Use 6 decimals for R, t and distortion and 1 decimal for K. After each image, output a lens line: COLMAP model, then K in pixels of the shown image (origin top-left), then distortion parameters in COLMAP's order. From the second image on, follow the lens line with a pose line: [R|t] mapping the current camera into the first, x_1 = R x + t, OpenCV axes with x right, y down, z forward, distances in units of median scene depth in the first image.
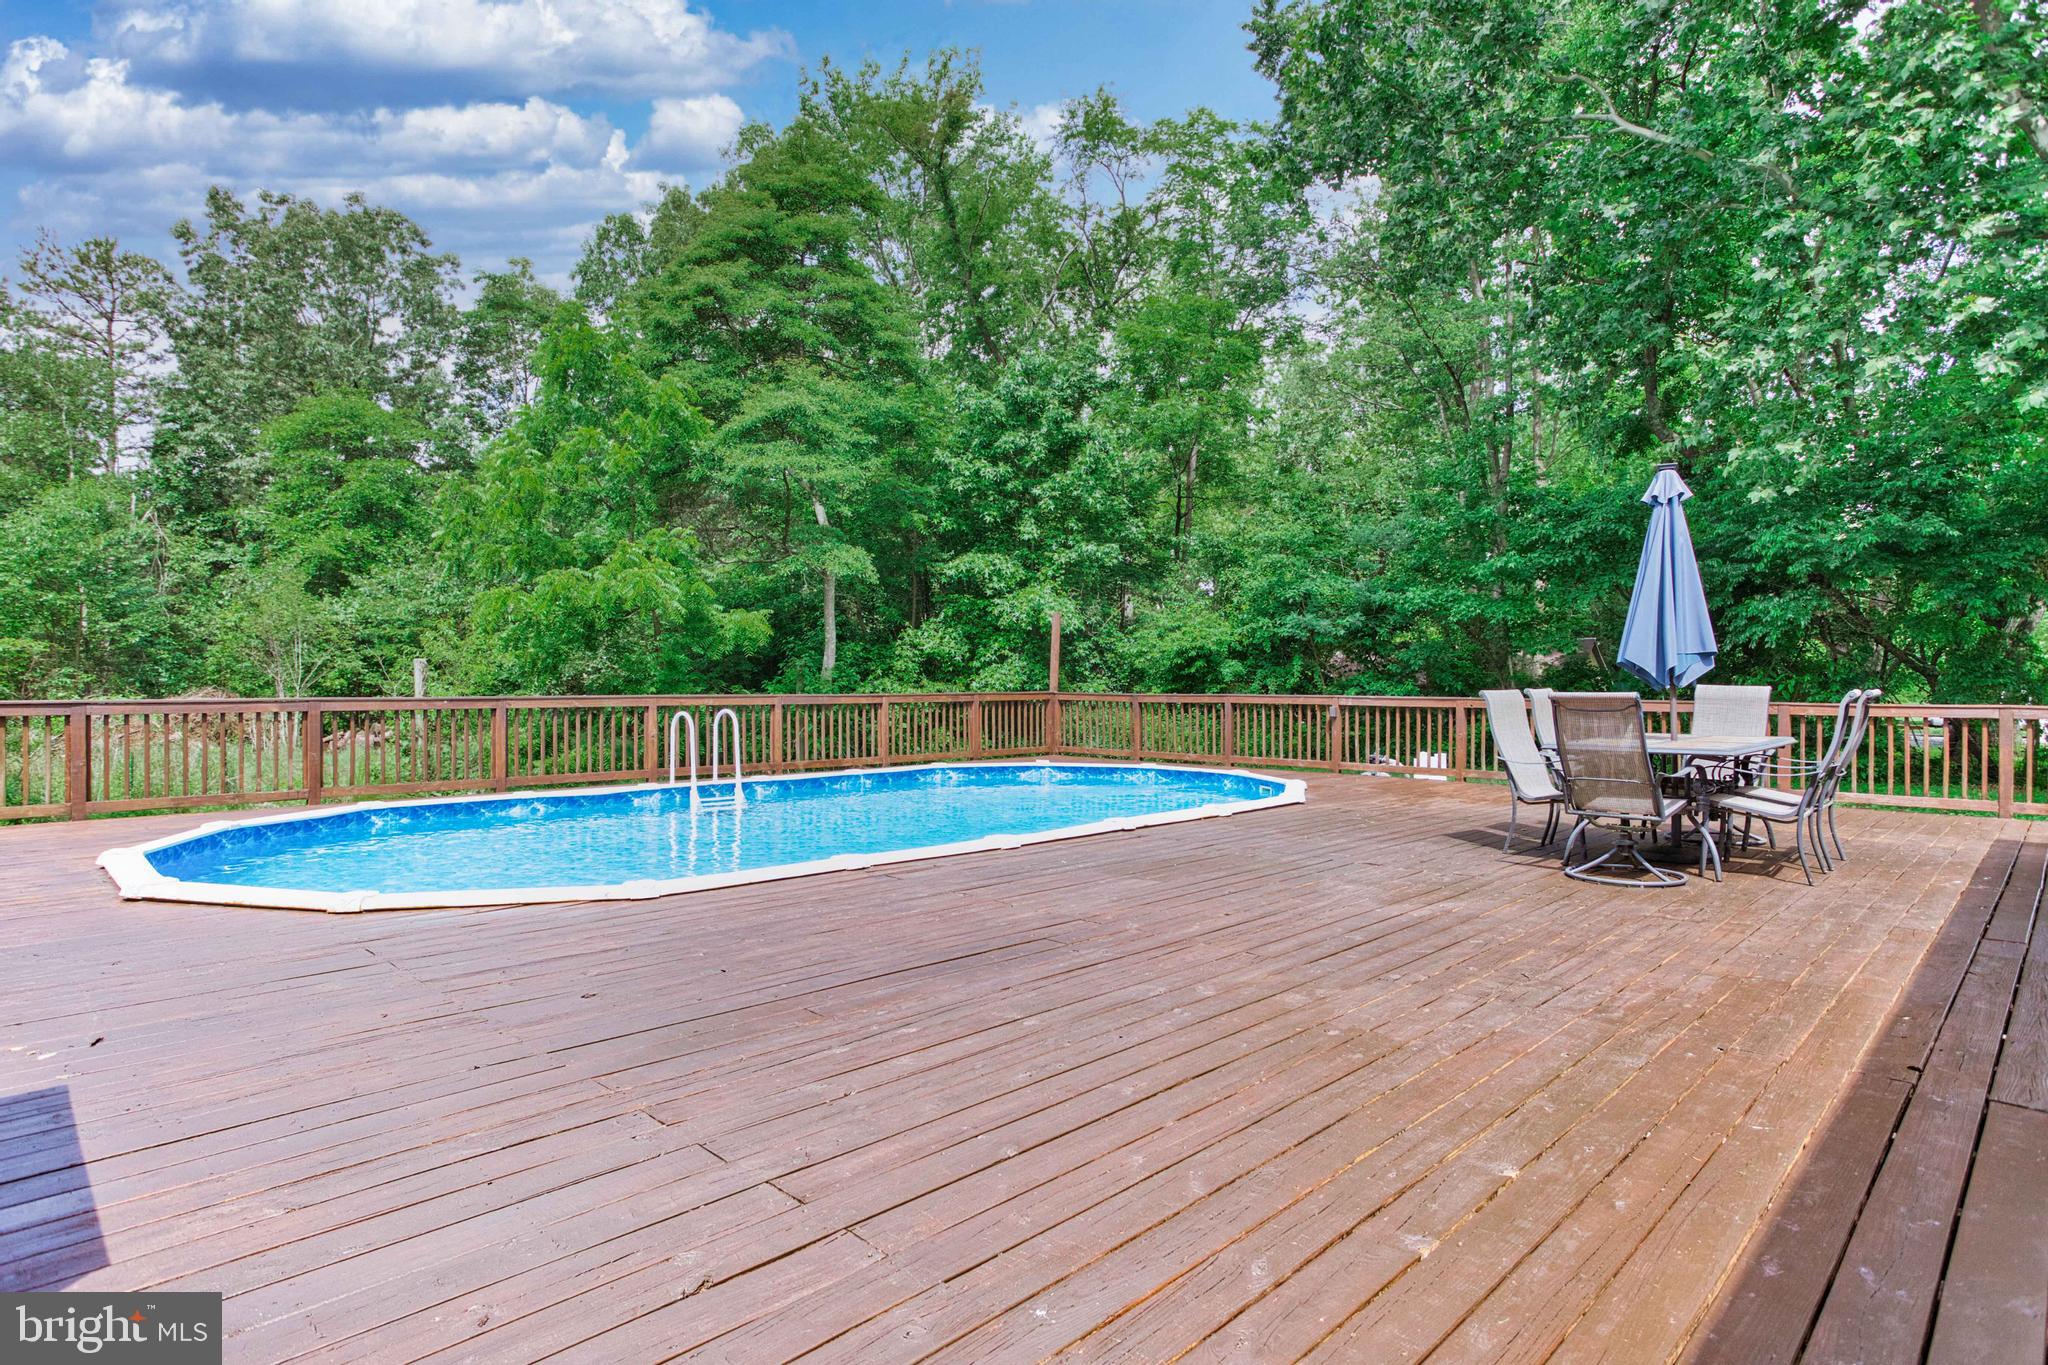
lens RADIAL K [[1129.0, 0, 1012.6], [0, 1129.0, 678.8], [0, 0, 1]] dist [0.000357, 0.002037]
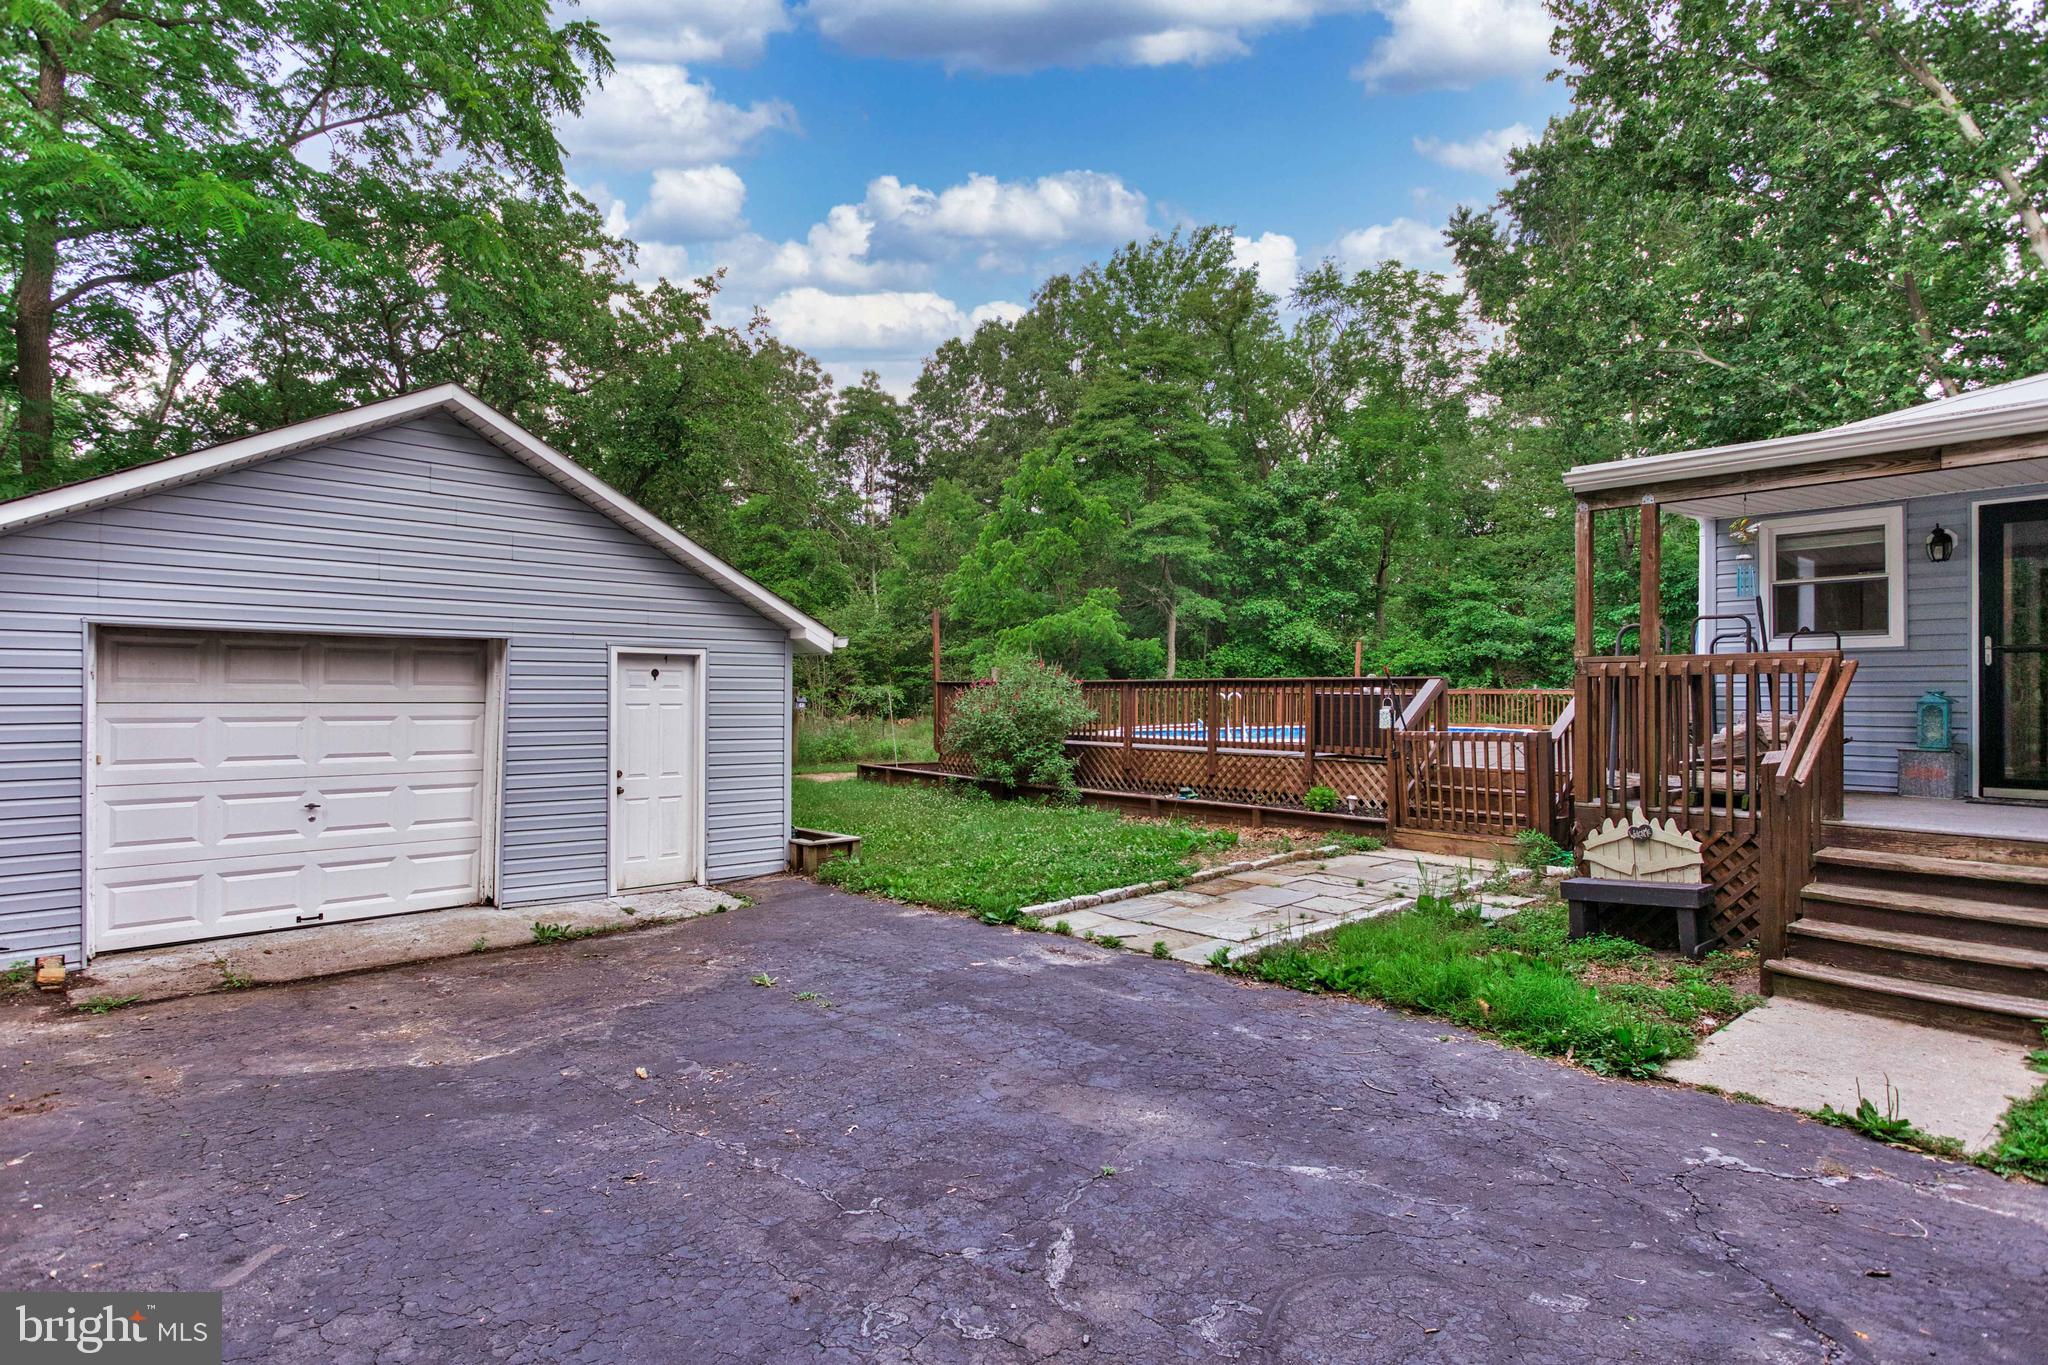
lens RADIAL K [[1037.0, 0, 1038.4], [0, 1037.0, 685.1], [0, 0, 1]] dist [-0.001426, -0.000745]
pose [[0.994133, 0.007682, -0.107893, -0.176652], [-0.008431, 0.999943, -0.006485, 0.014525], [0.107837, 0.007357, 0.994141, -0.399754]]
